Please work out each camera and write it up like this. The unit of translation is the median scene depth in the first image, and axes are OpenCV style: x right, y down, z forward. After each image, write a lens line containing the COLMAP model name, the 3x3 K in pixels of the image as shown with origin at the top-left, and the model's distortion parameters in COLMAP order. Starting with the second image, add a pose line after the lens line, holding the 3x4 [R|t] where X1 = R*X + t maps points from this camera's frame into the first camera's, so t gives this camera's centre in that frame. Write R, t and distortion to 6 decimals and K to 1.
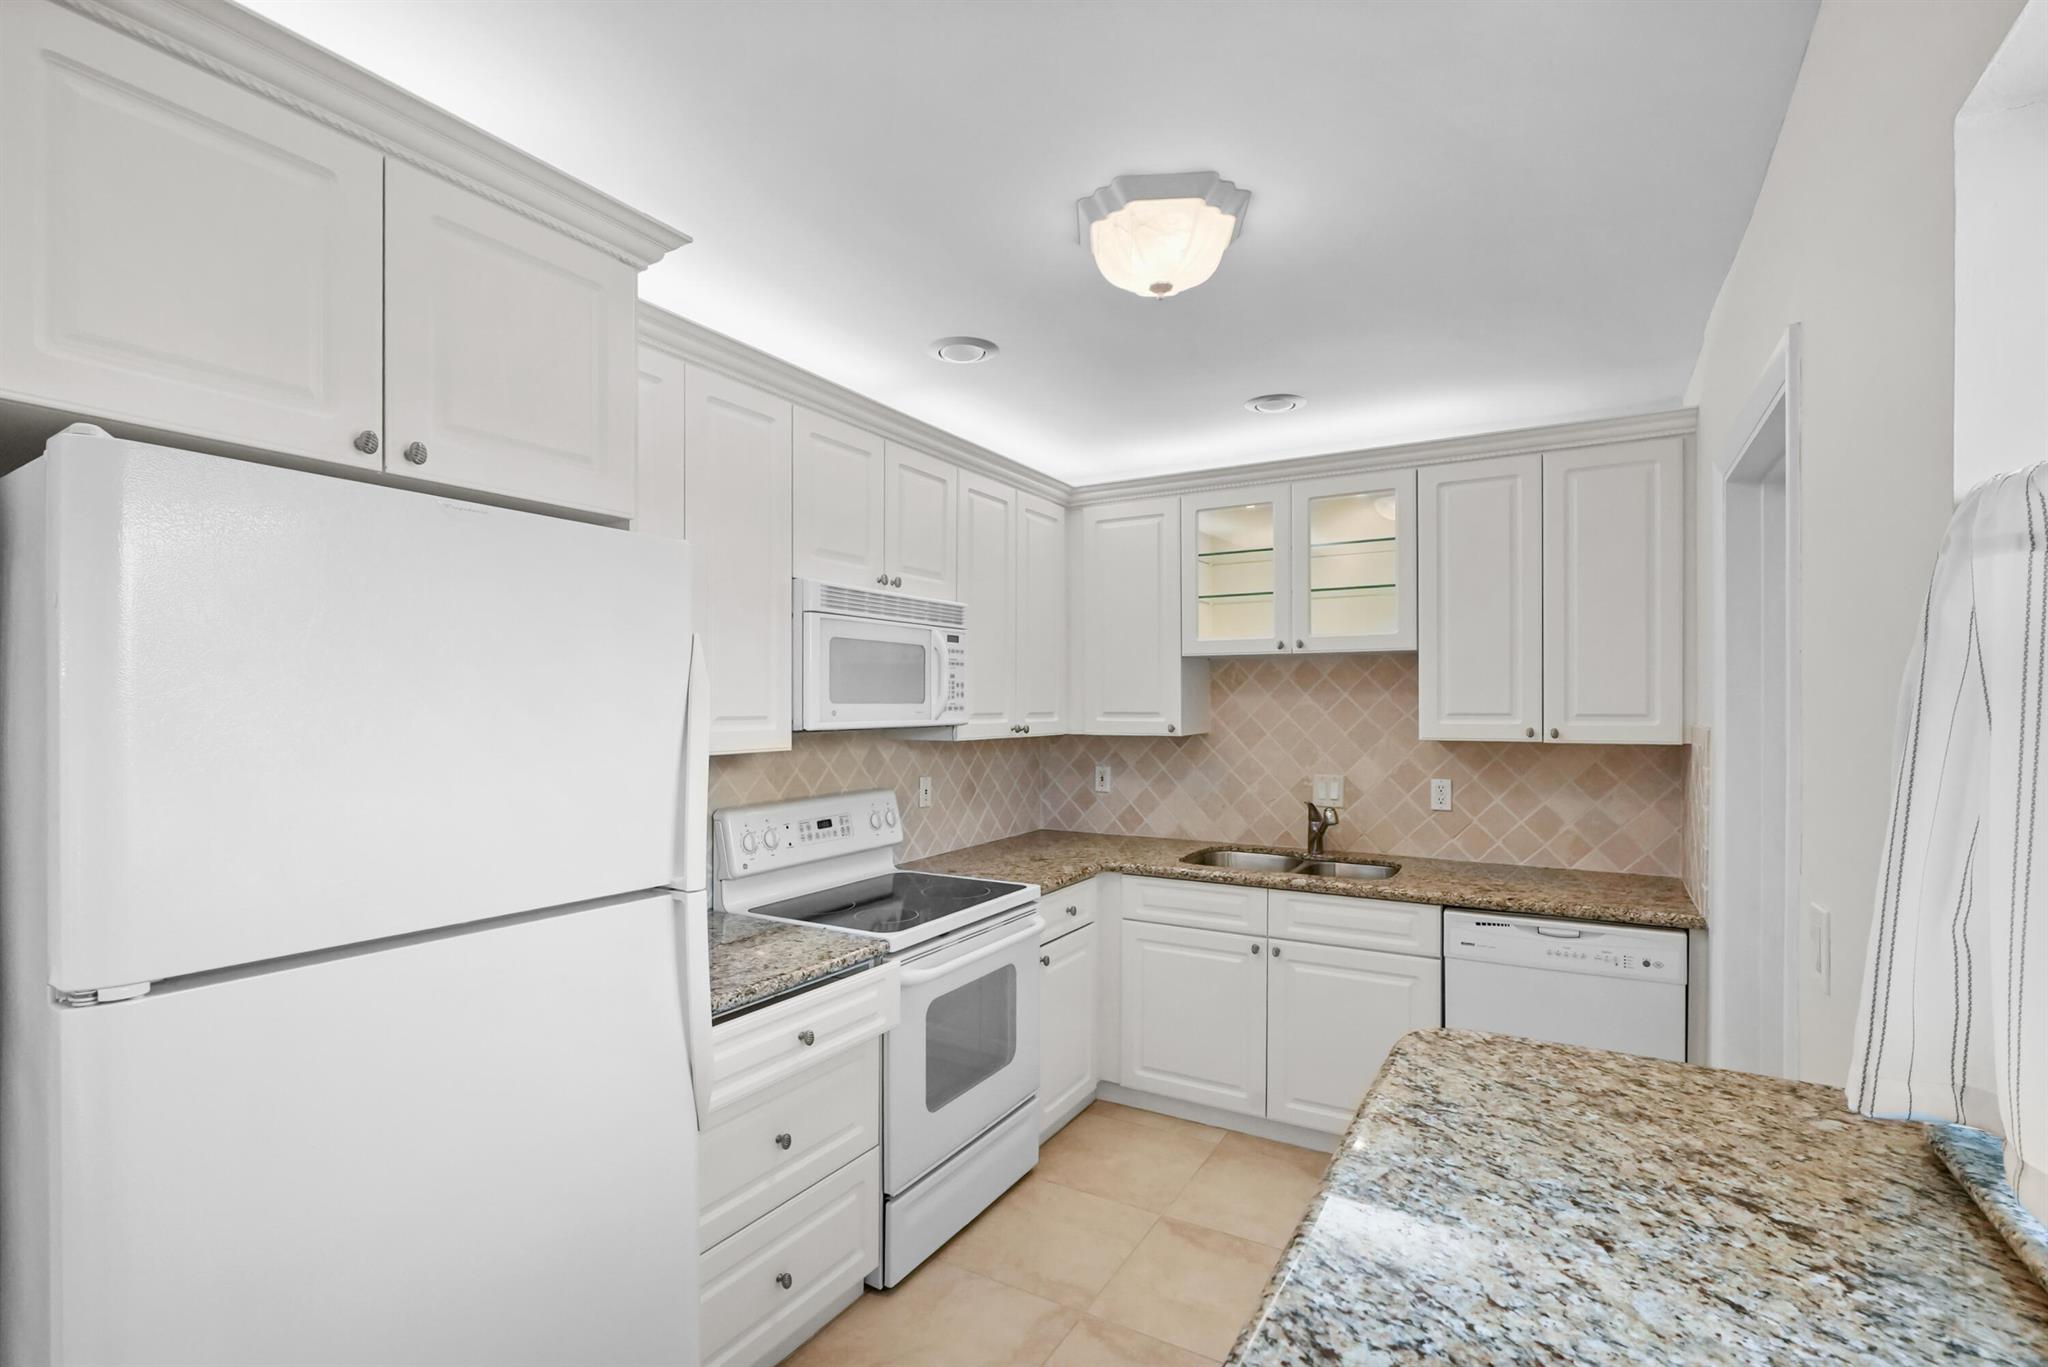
lens RADIAL K [[952.3, 0, 1019.8], [0, 952.3, 702.2], [0, 0, 1]] dist [-0.000663, 0.000517]
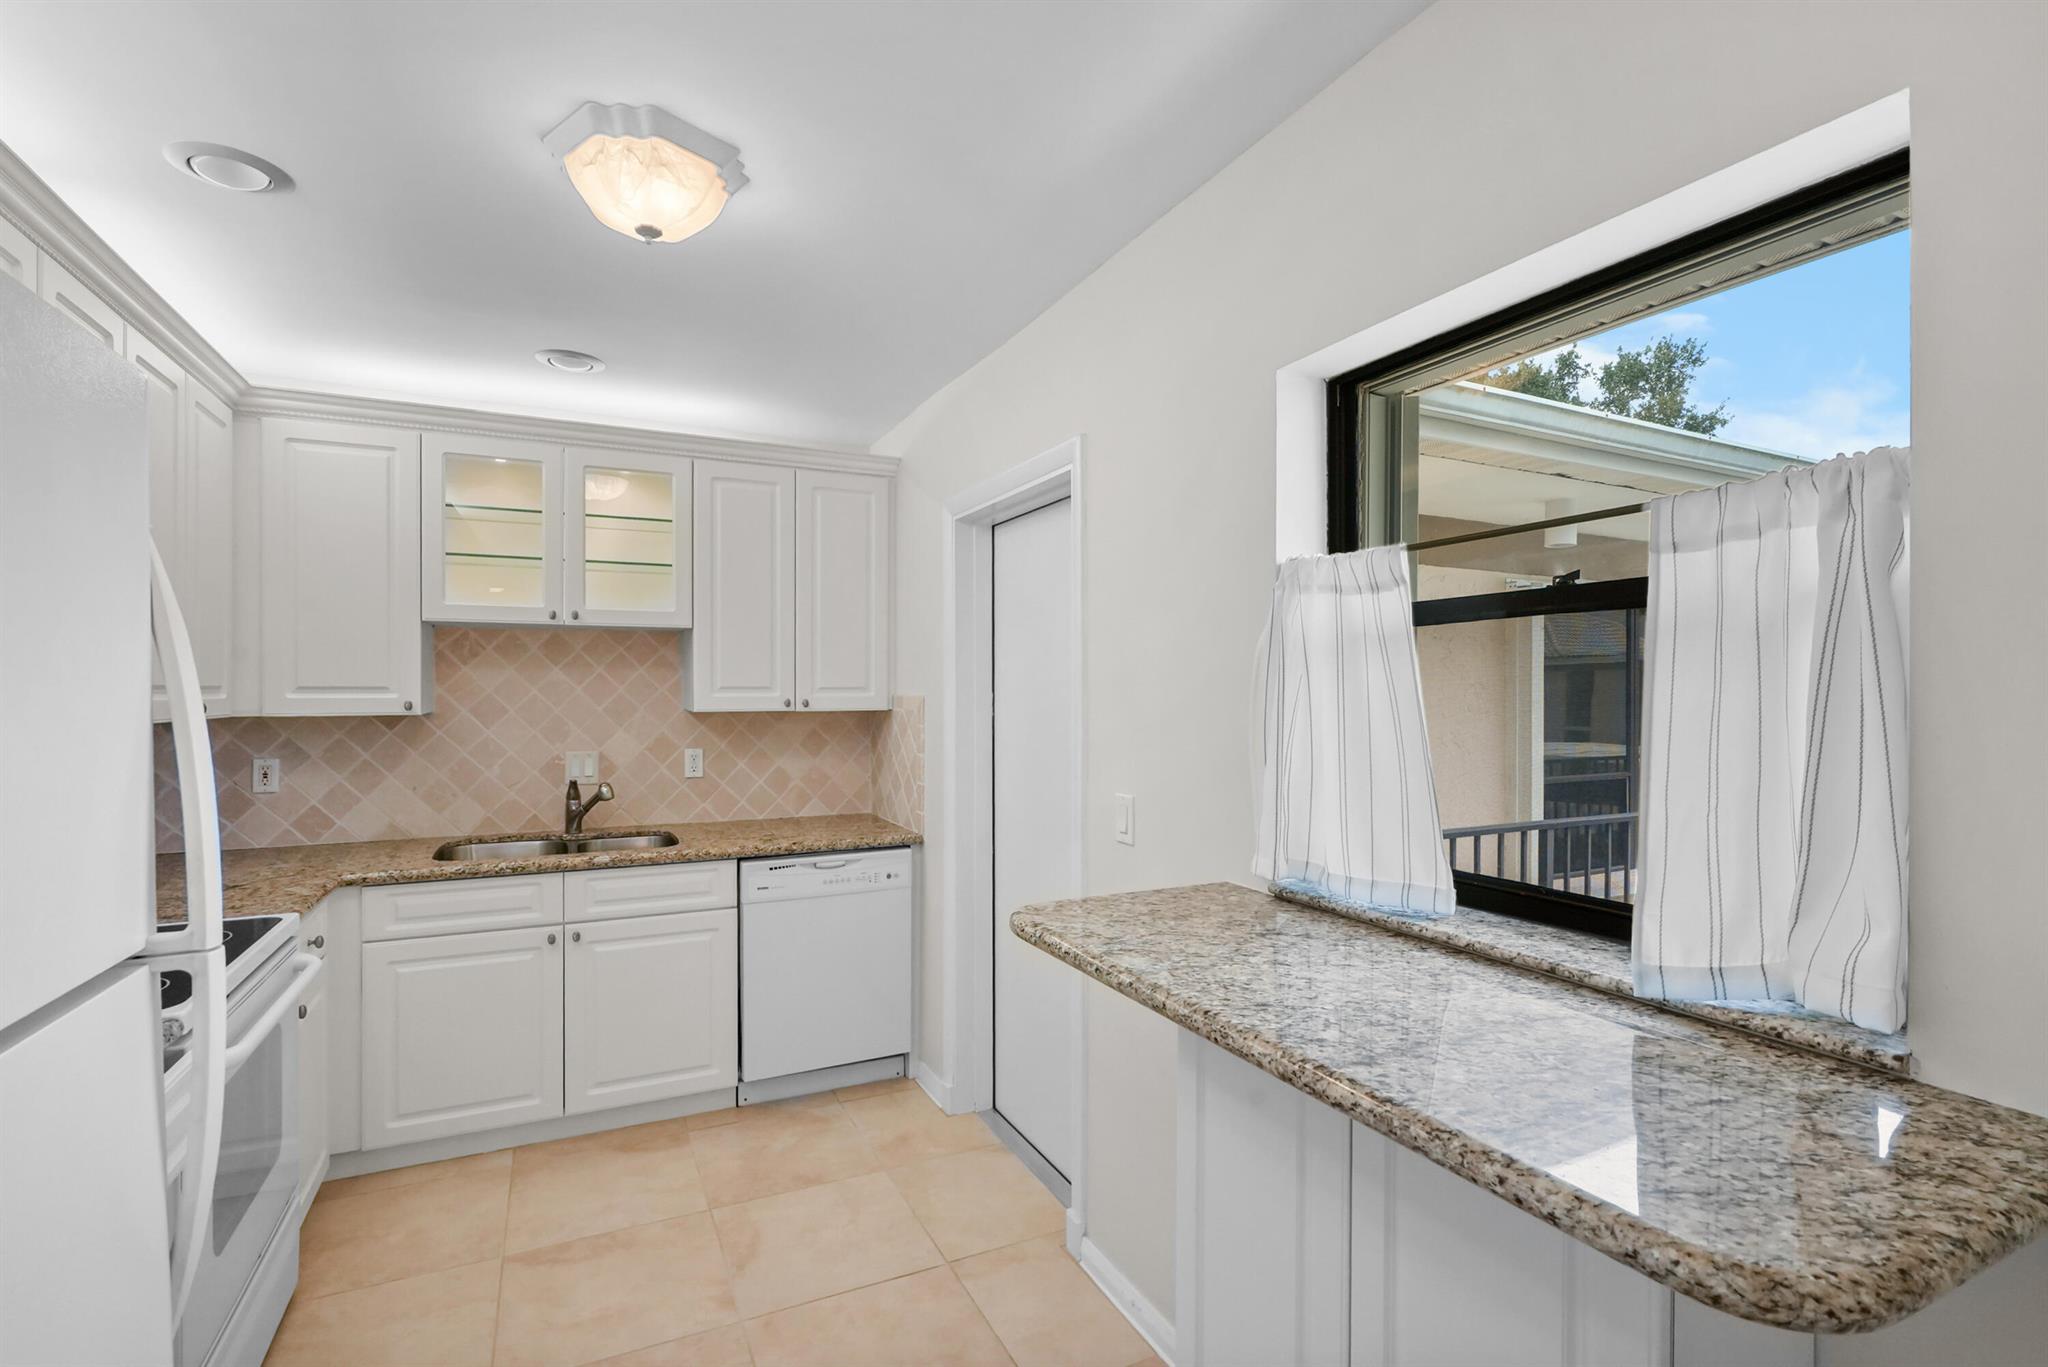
lens RADIAL K [[945.3, 0, 1024.0], [0, 945.3, 683.5], [0, 0, 1]] dist [-0.003126, -0.000206]
pose [[0.552661, 0.005981, 0.833385, -0.262487], [-0.001458, 0.999980, -0.006209, 0.013649], [-0.833405, 0.002217, 0.552659, 0.100668]]
